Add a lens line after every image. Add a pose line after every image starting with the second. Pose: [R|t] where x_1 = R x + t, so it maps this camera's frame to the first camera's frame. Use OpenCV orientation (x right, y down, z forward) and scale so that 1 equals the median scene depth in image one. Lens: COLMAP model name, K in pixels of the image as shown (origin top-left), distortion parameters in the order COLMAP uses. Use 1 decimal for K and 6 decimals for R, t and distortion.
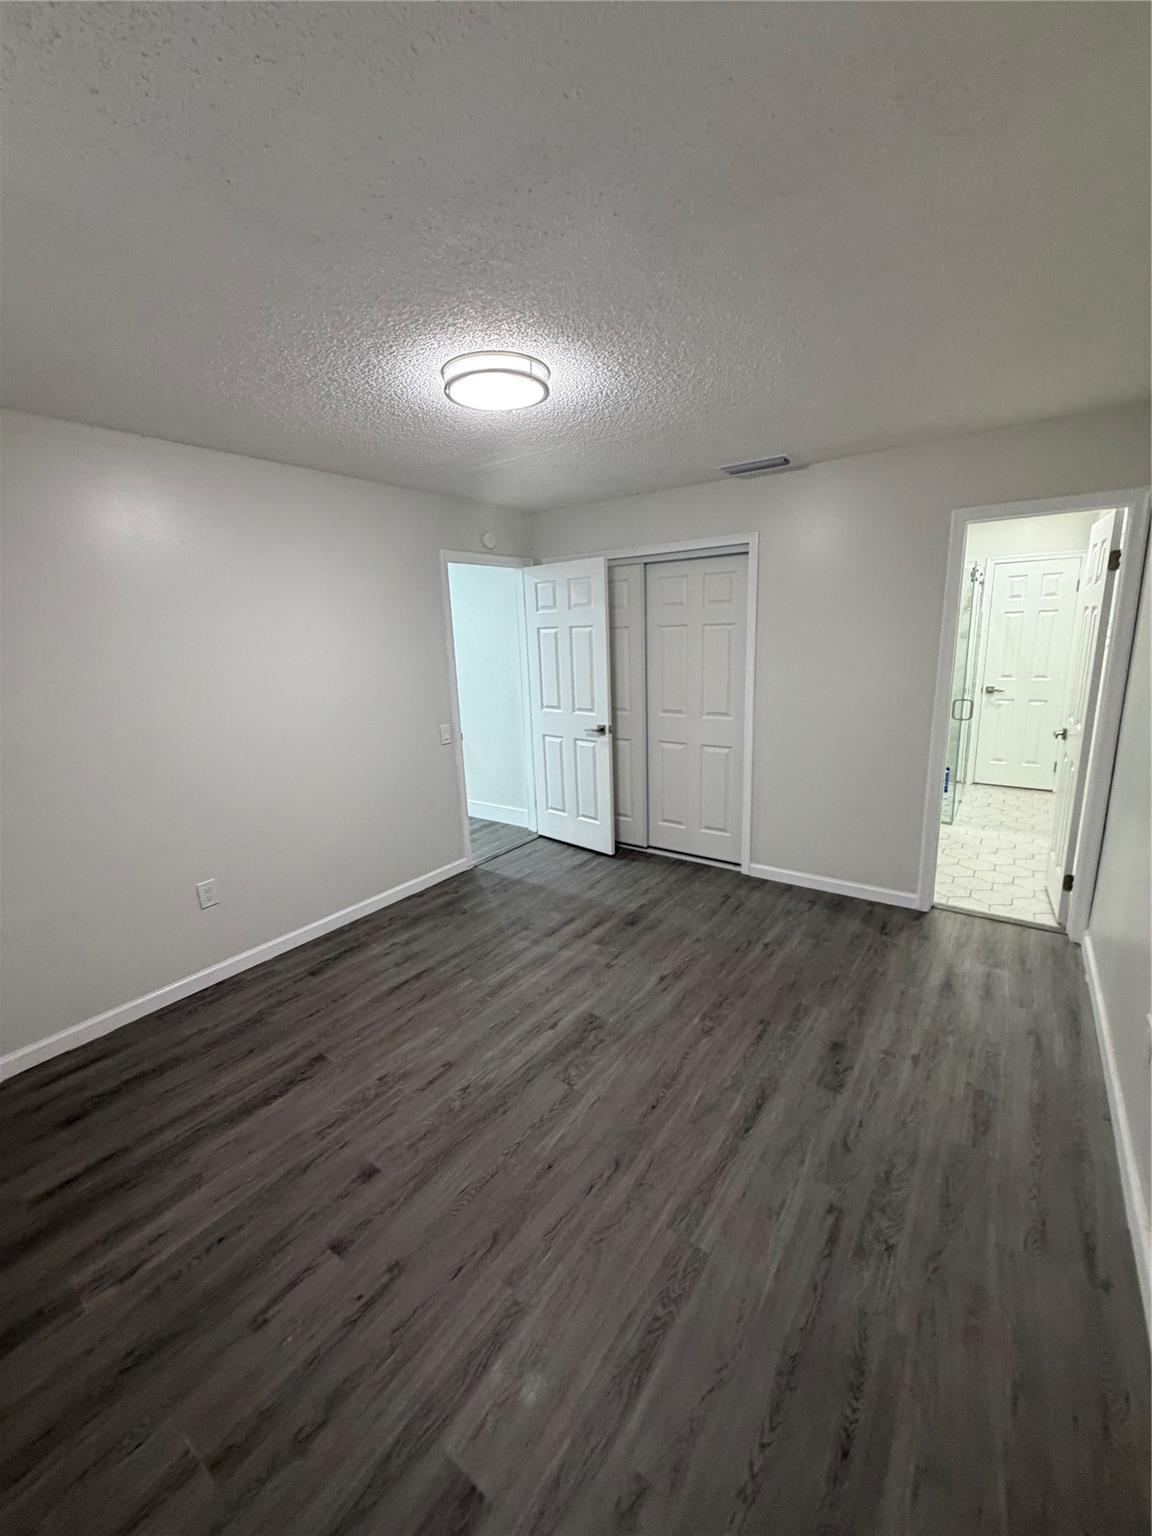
lens RADIAL K [[610.2, 0, 577.7], [0, 610.2, 764.2], [0, 0, 1]] dist [-0.002882, 0.000319]
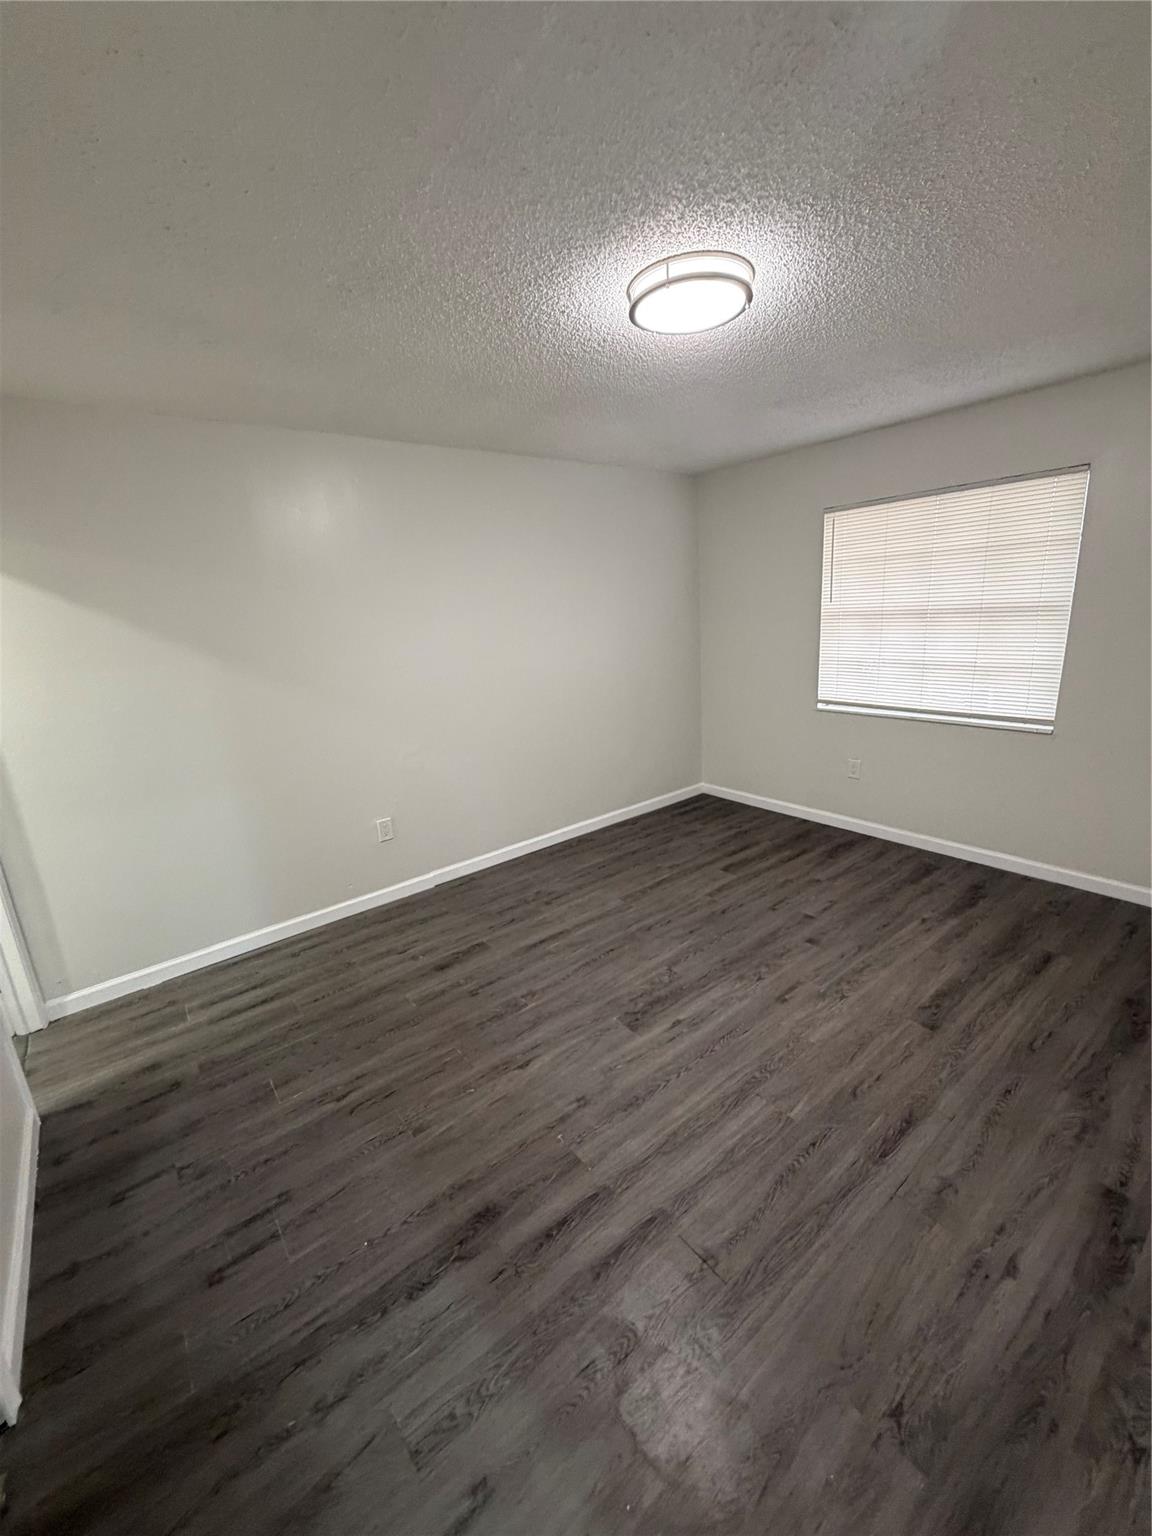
lens RADIAL K [[610.2, 0, 577.7], [0, 610.2, 764.2], [0, 0, 1]] dist [-0.002882, 0.000319]
pose [[-0.955887, 0.018465, 0.293154, -0.176683], [0.150365, 0.888101, 0.434358, -0.349097], [-0.252330, 0.459278, -0.851700, 1.663829]]
